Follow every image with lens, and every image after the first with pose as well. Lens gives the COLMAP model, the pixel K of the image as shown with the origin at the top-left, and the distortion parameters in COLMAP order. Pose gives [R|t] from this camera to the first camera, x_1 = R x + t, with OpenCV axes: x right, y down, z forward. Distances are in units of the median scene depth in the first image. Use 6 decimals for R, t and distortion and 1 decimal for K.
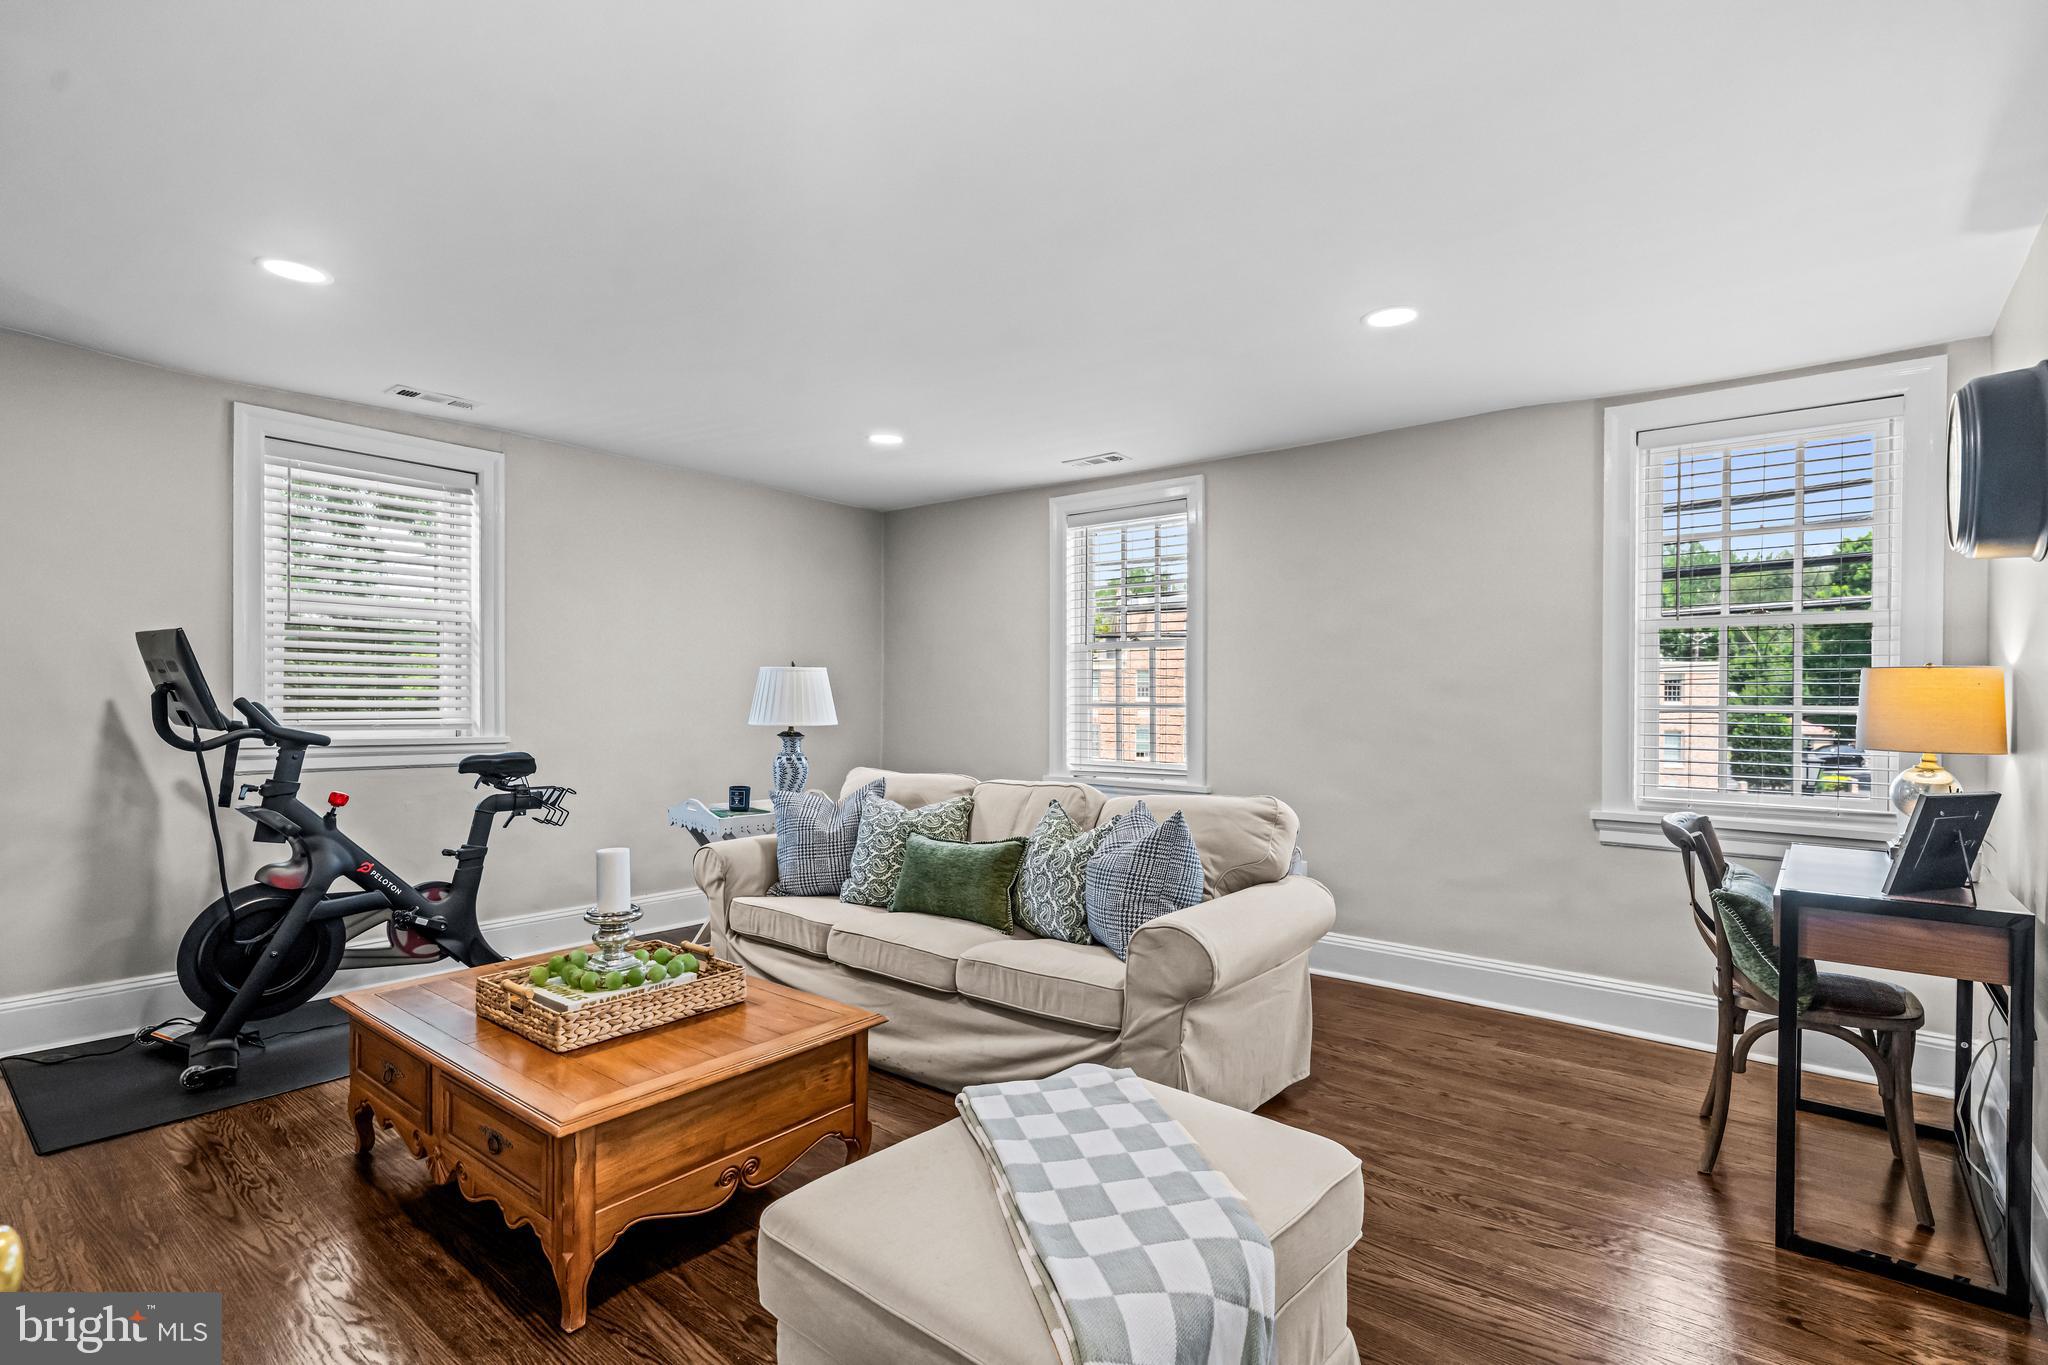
lens RADIAL K [[973.9, 0, 1024.6], [0, 973.9, 705.2], [0, 0, 1]] dist [-0.000244, 0.000139]
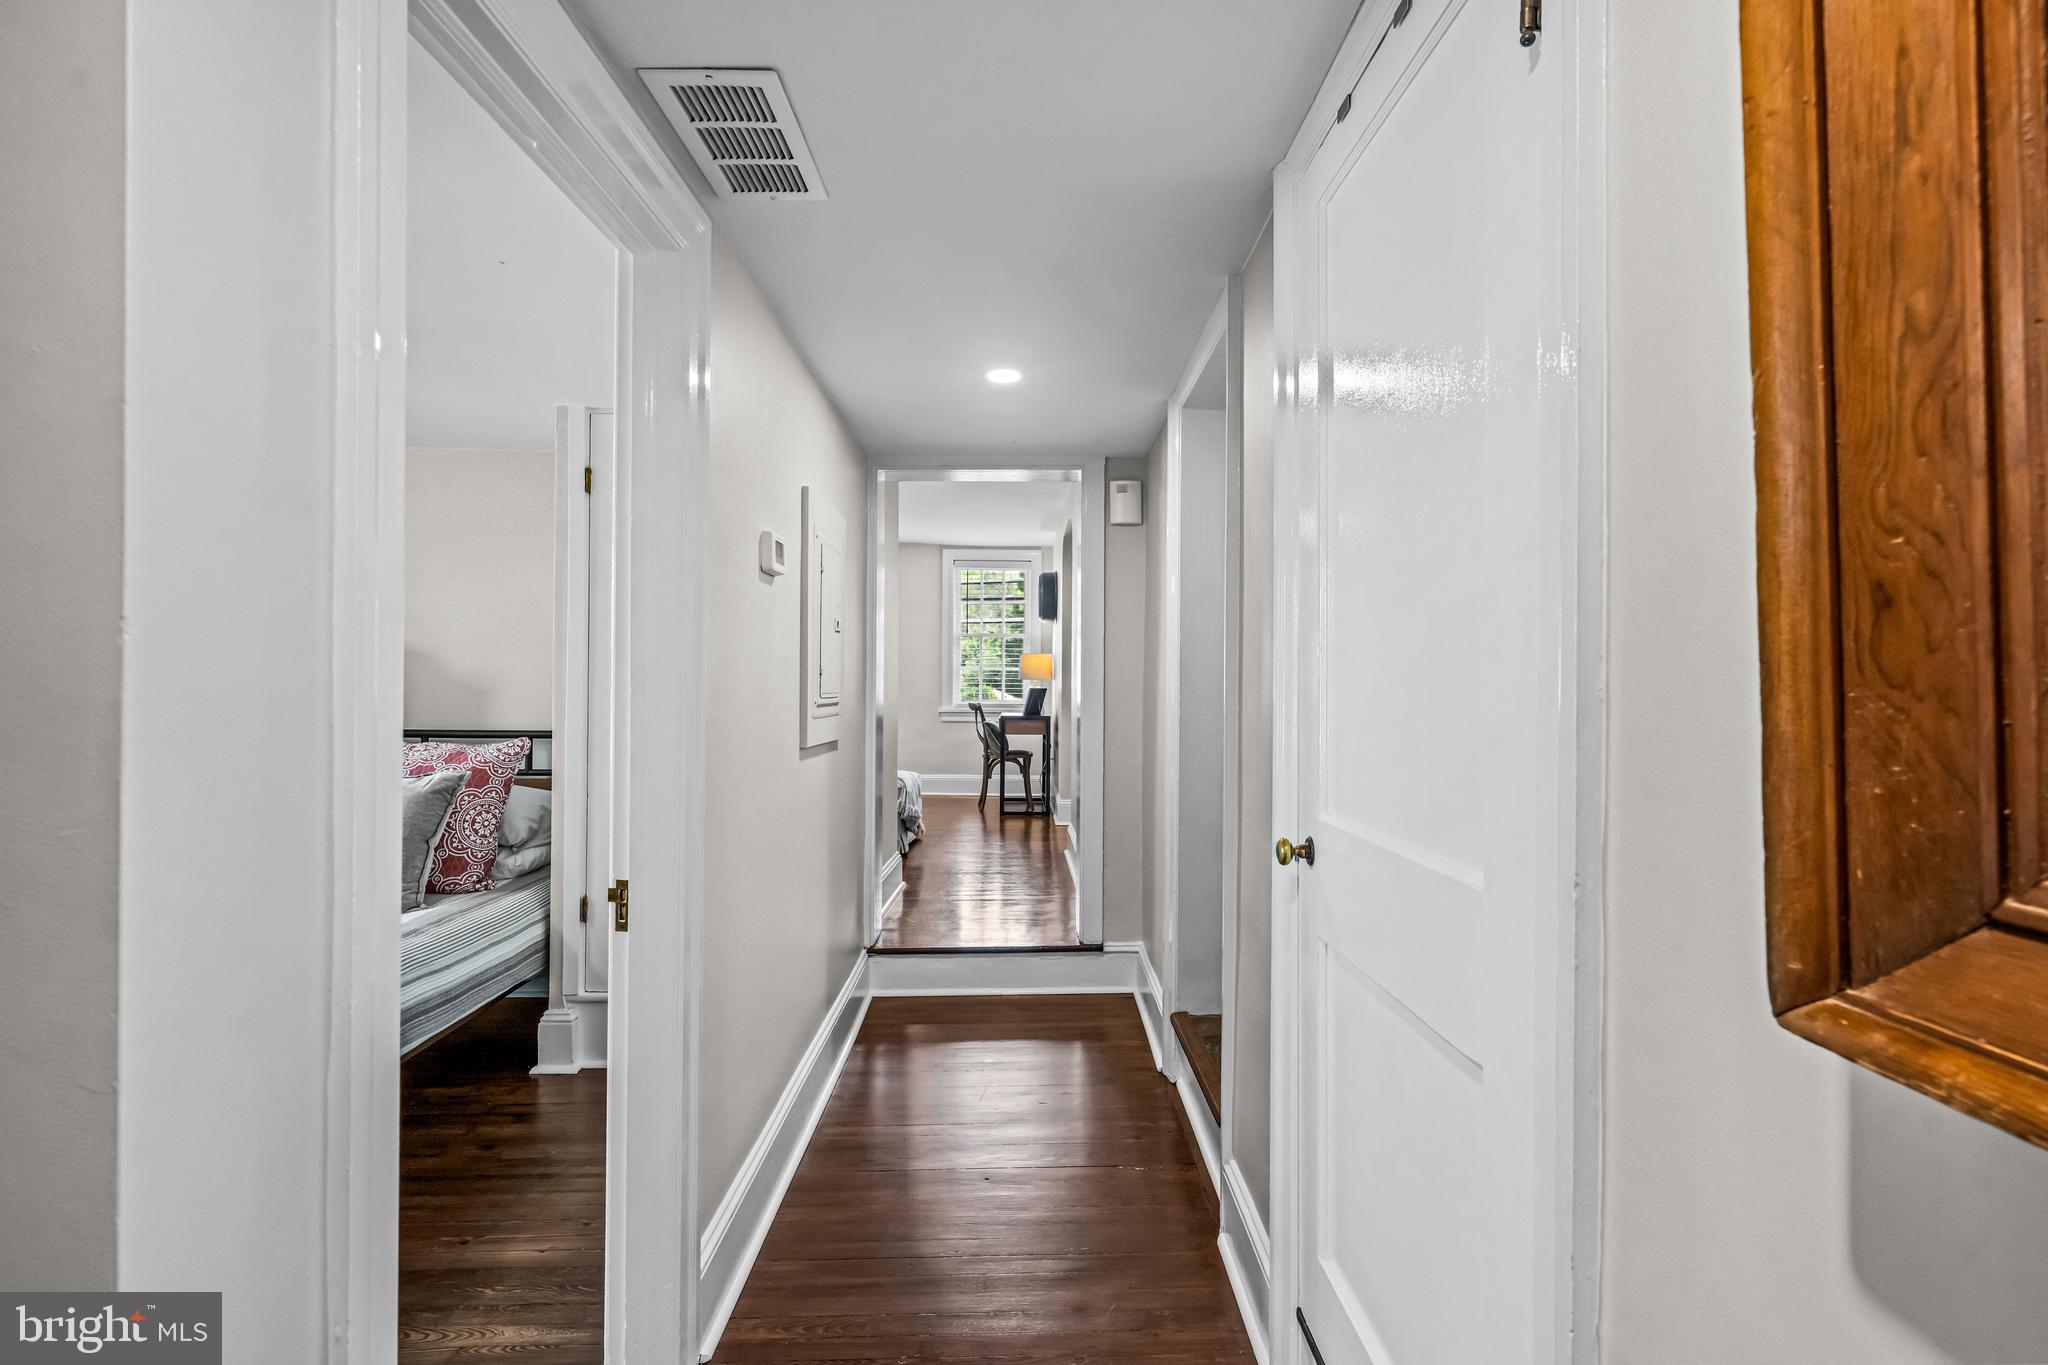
lens RADIAL K [[972.2, 0, 1024.0], [0, 972.2, 682.5], [0, 0, 1]] dist [-0.000463, 0.000120]
pose [[0.767107, -0.007095, 0.641480, -0.590387], [0.007247, 0.999971, 0.002394, 0.025859], [-0.641478, 0.002812, 0.767136, -0.732251]]
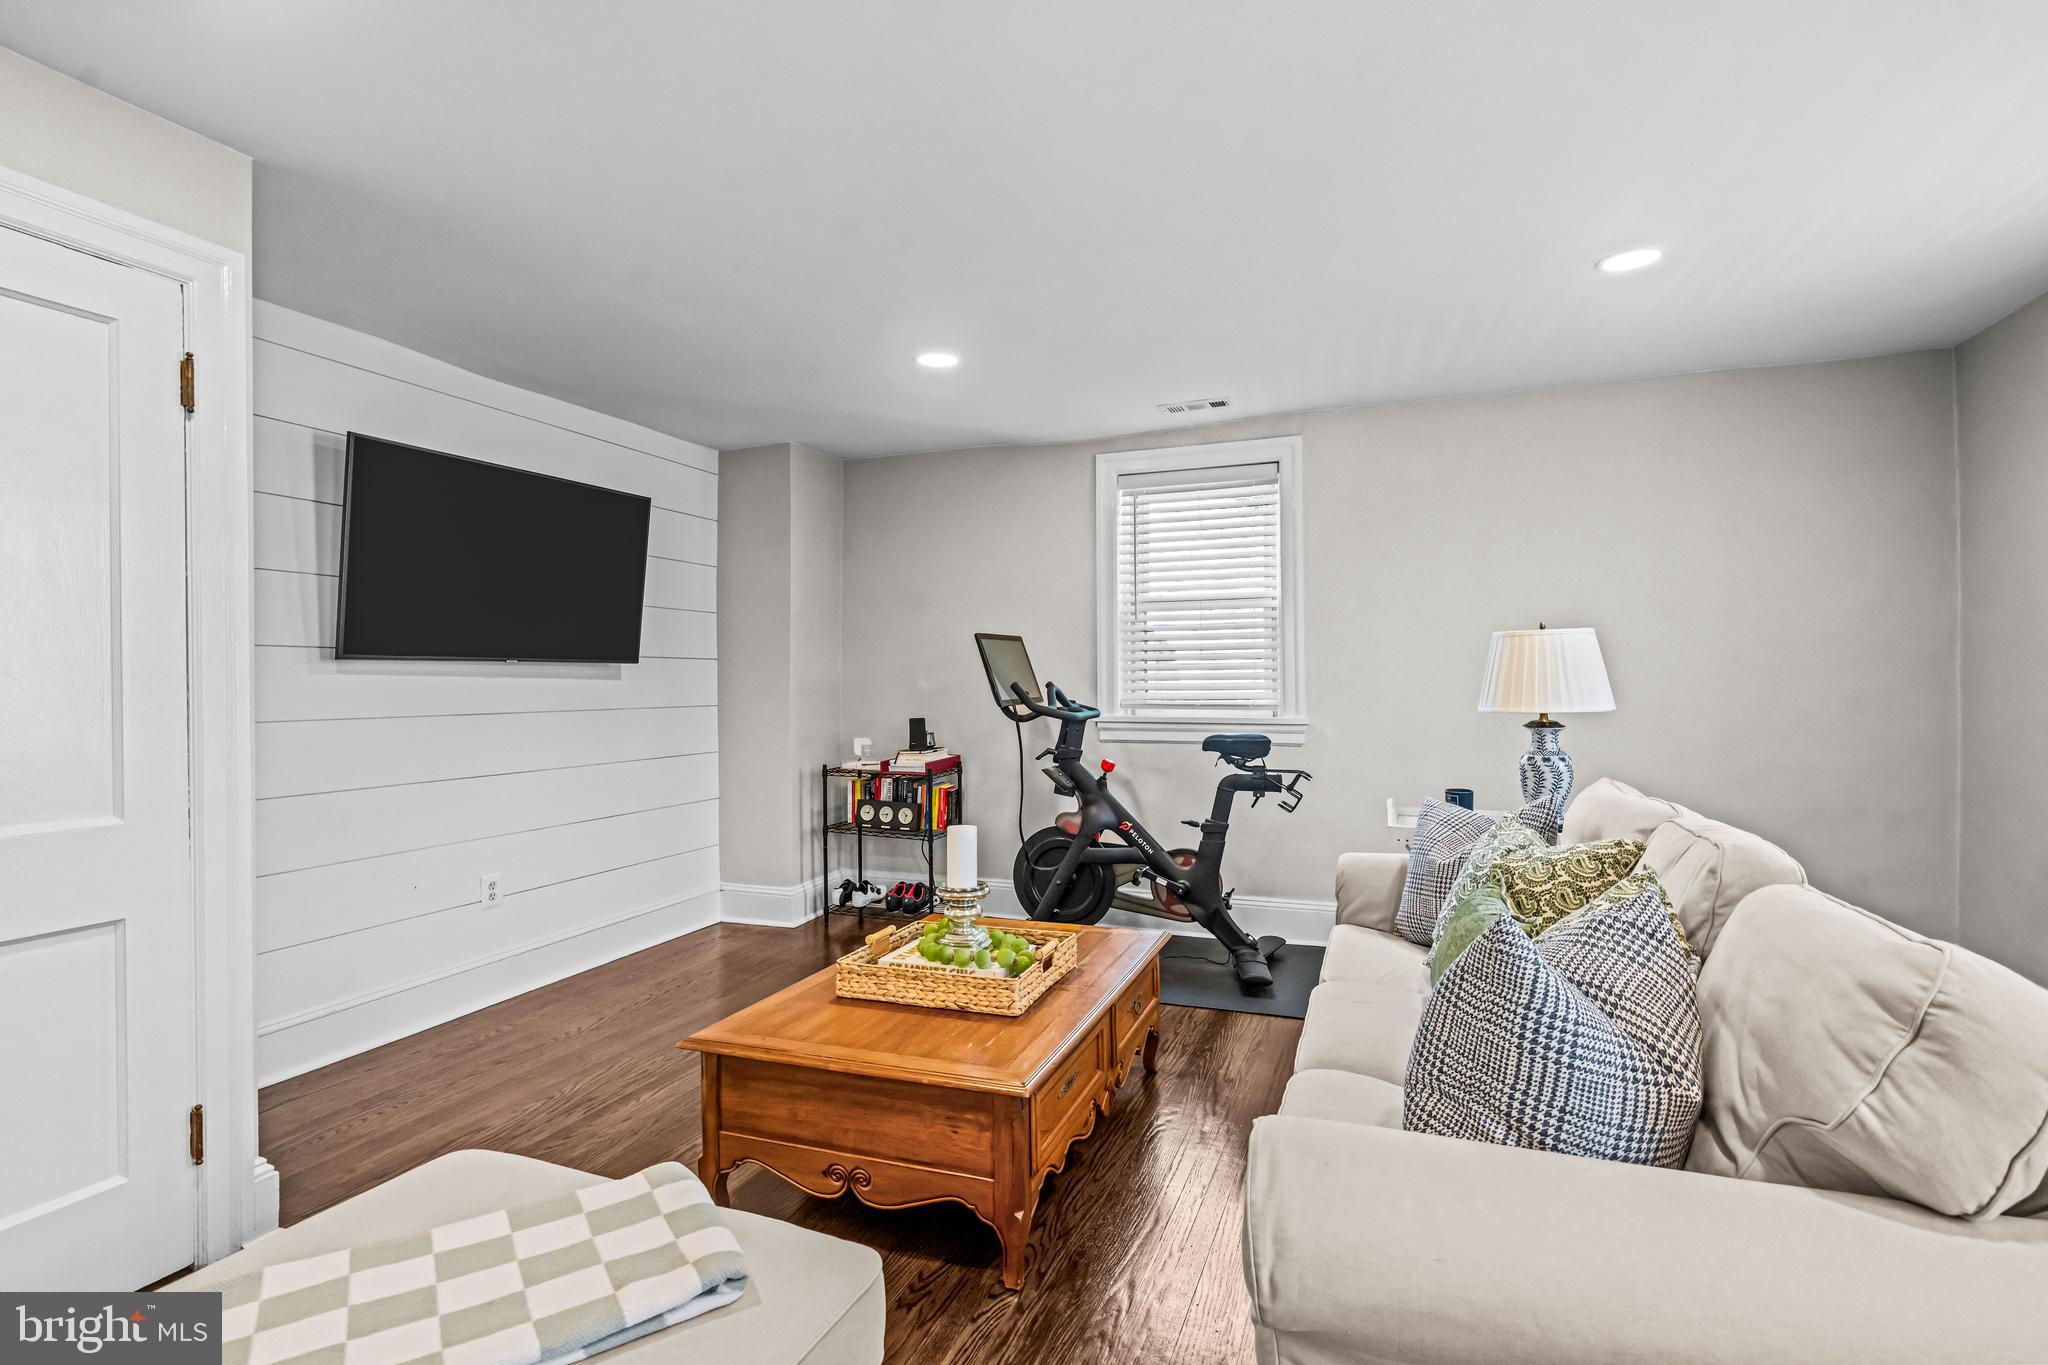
lens RADIAL K [[972.2, 0, 1024.0], [0, 972.2, 682.5], [0, 0, 1]] dist [-0.000463, 0.000120]
pose [[0.309809, -0.011642, -0.950727, 0.401419], [0.007012, 0.999926, -0.009959, 0.004627], [0.950773, -0.003581, 0.309868, 0.520481]]
